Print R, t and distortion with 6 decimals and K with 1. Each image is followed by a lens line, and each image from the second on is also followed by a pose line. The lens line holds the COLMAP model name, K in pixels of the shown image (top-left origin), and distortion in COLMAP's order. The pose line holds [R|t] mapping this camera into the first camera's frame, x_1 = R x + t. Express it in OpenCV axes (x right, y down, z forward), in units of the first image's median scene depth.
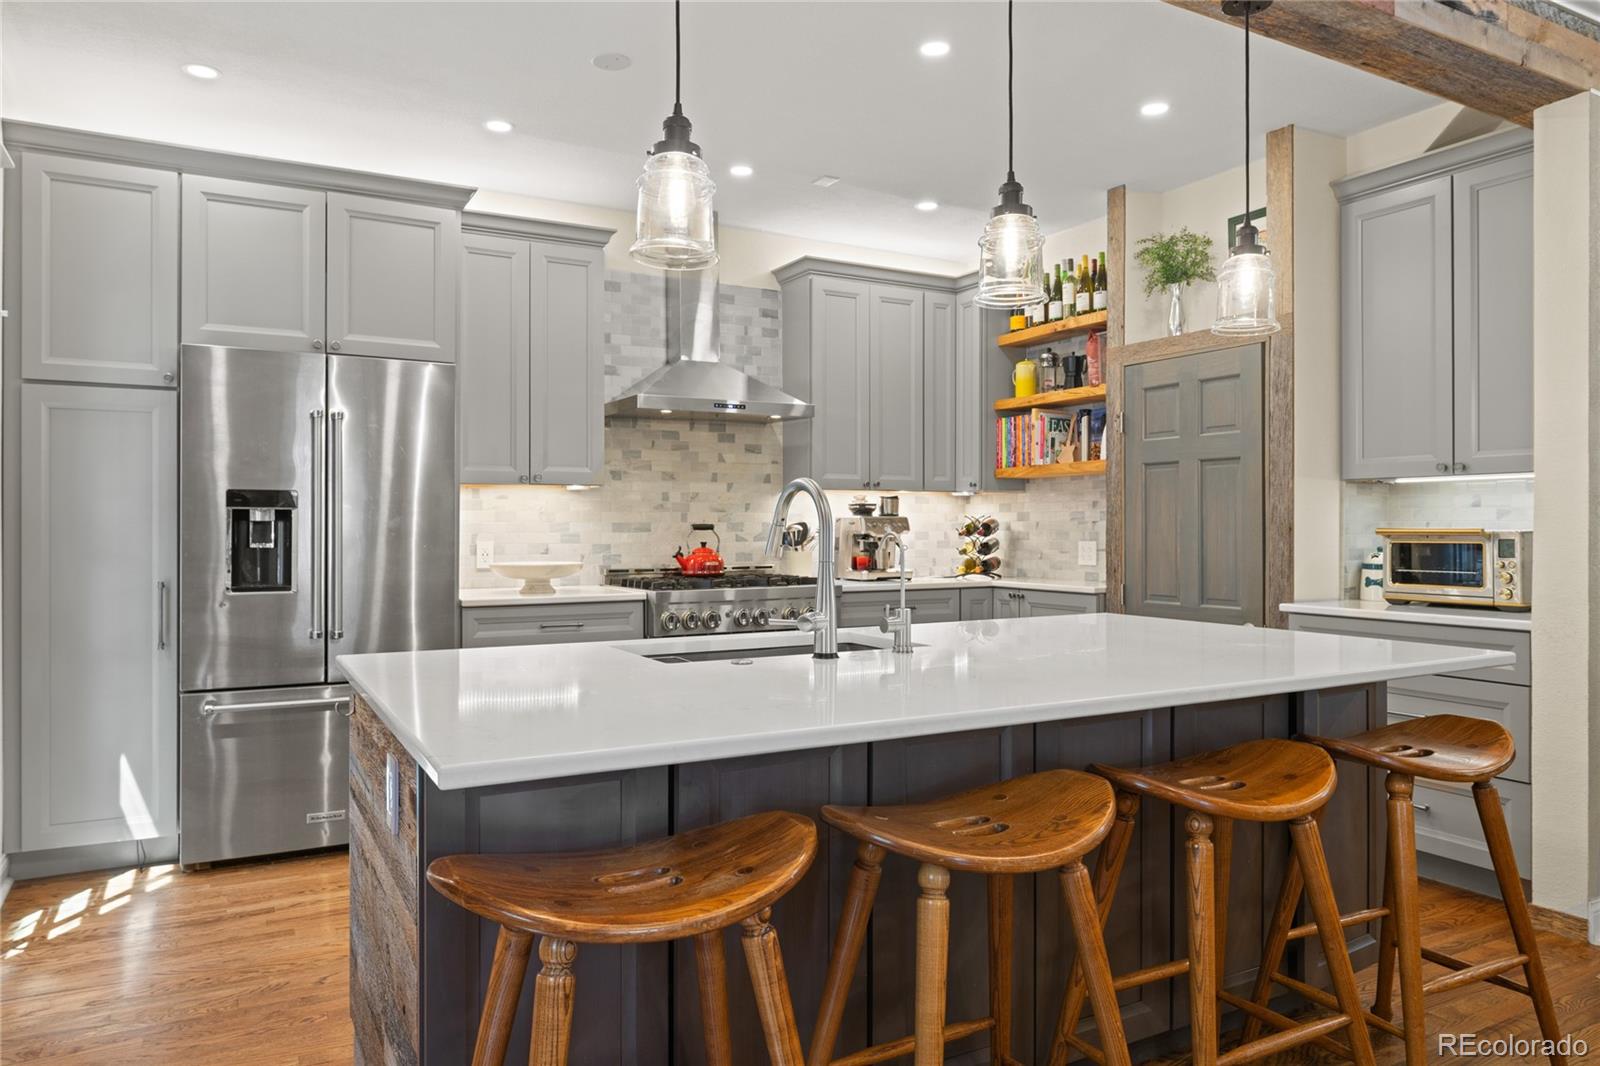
lens RADIAL K [[1012.6, 0, 855.3], [0, 1012.6, 517.1], [0, 0, 1]] dist [0.027338, 0.001380]
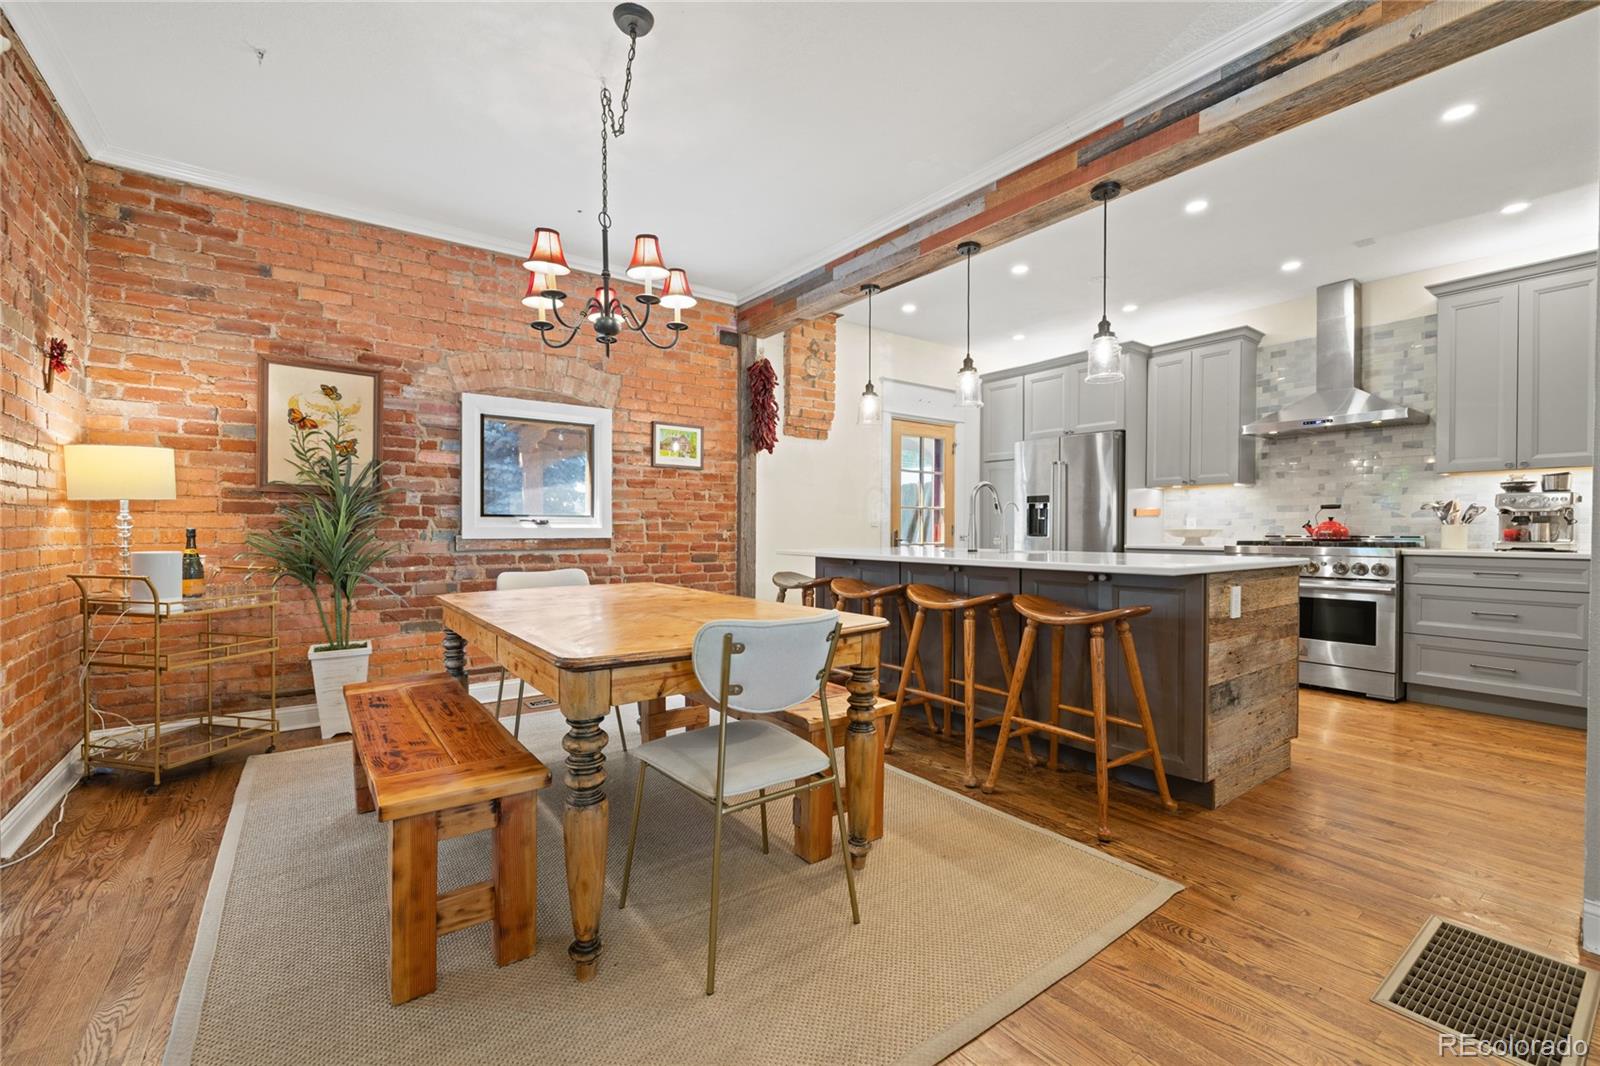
lens RADIAL K [[663.6, 0, 779.3], [0, 663.6, 538.8], [0, 0, 1]] dist [-0.000844, 0.000902]
pose [[0.158250, 0.008495, -0.987362, 0.642789], [0.004527, 0.999946, 0.009329, 0.042511], [0.987389, -0.005946, 0.158203, 0.083531]]
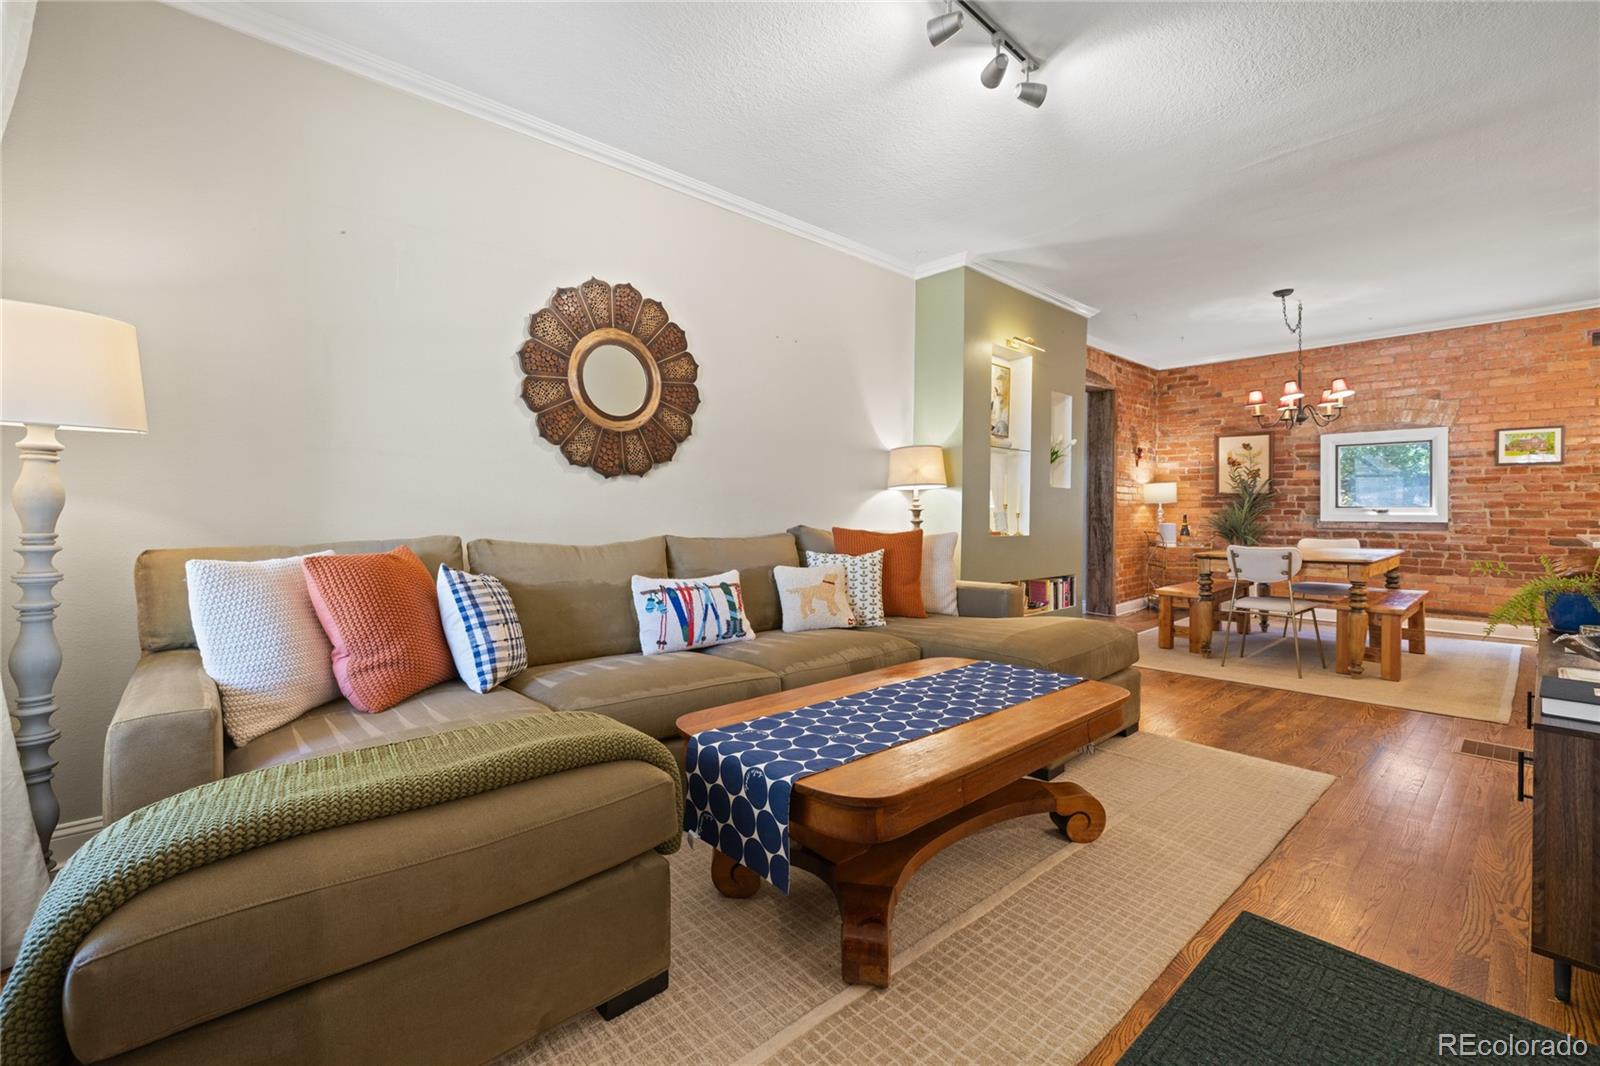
lens RADIAL K [[663.6, 0, 791.7], [0, 663.6, 508.3], [0, 0, 1]] dist [-0.000844, 0.000902]
pose [[-0.970202, -0.011606, -0.242021, 1.147594], [-0.009246, 0.999898, -0.010883, 0.046996], [0.242122, -0.008320, -0.970210, 0.856402]]
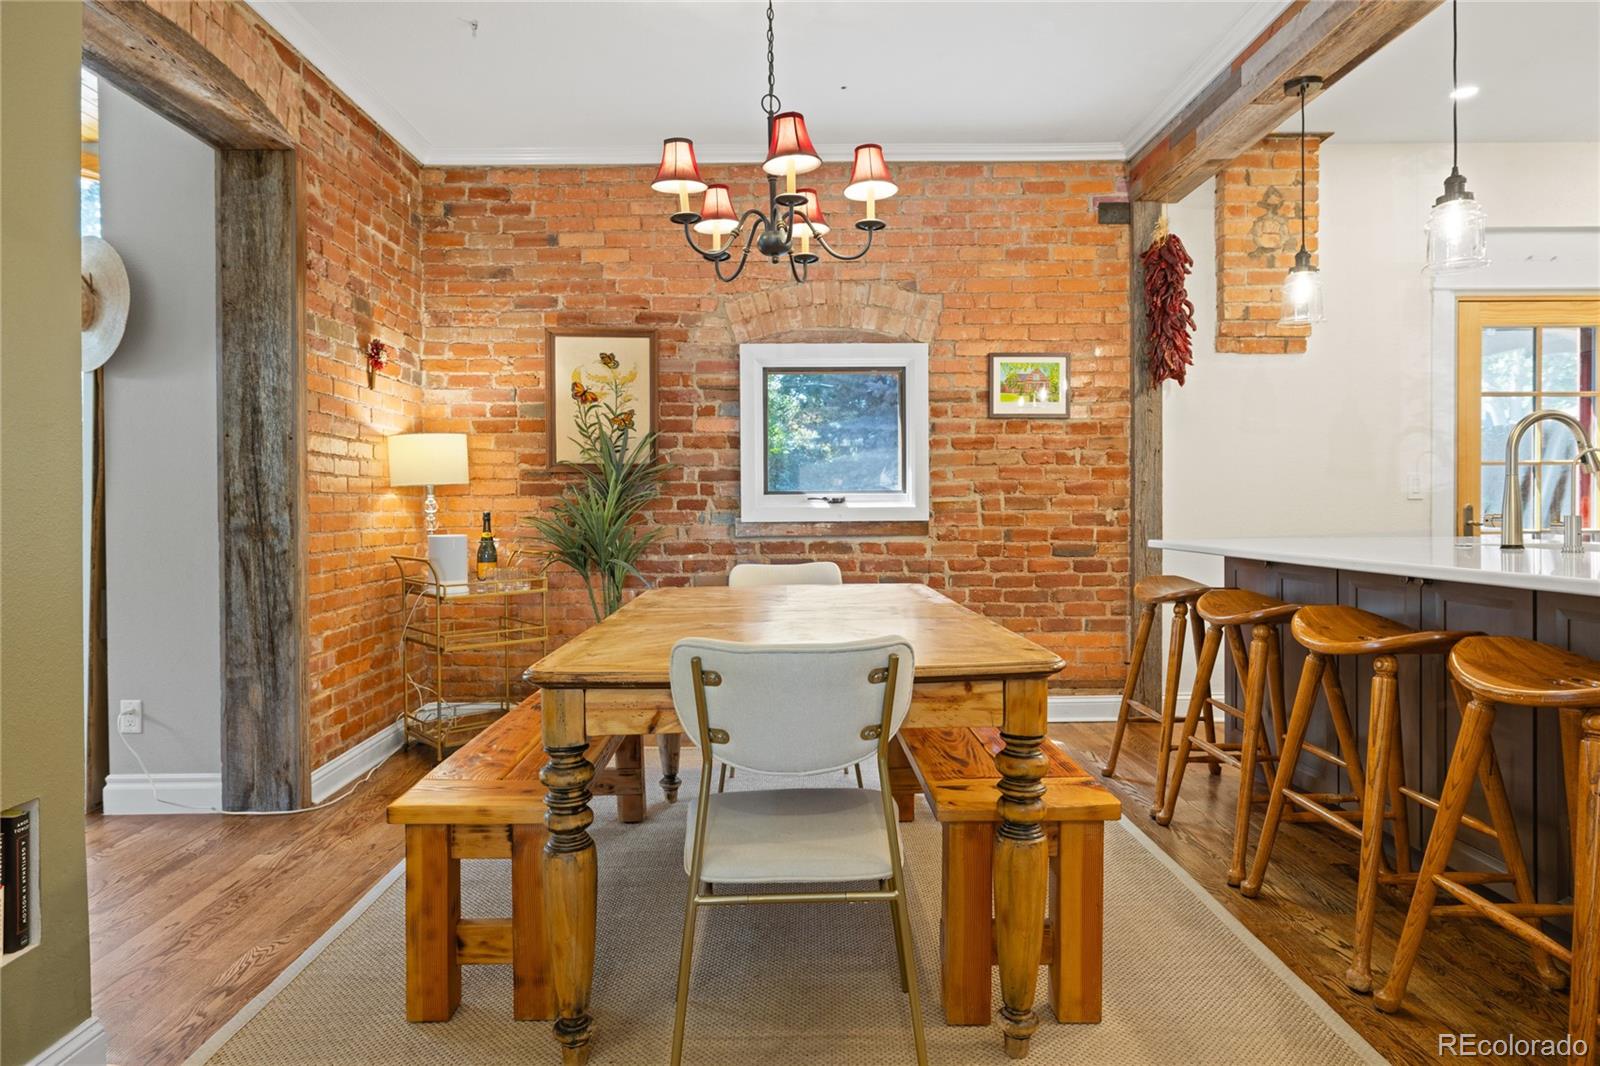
lens RADIAL K [[944.5, 0, 814.4], [0, 944.5, 519.6], [0, 0, 1]] dist [-0.000907, -0.001266]
pose [[-0.438904, 0.008982, -0.898489, 0.601821], [0.009652, 0.999939, 0.005282, 0.041616], [0.898482, -0.006354, -0.438964, 0.300424]]
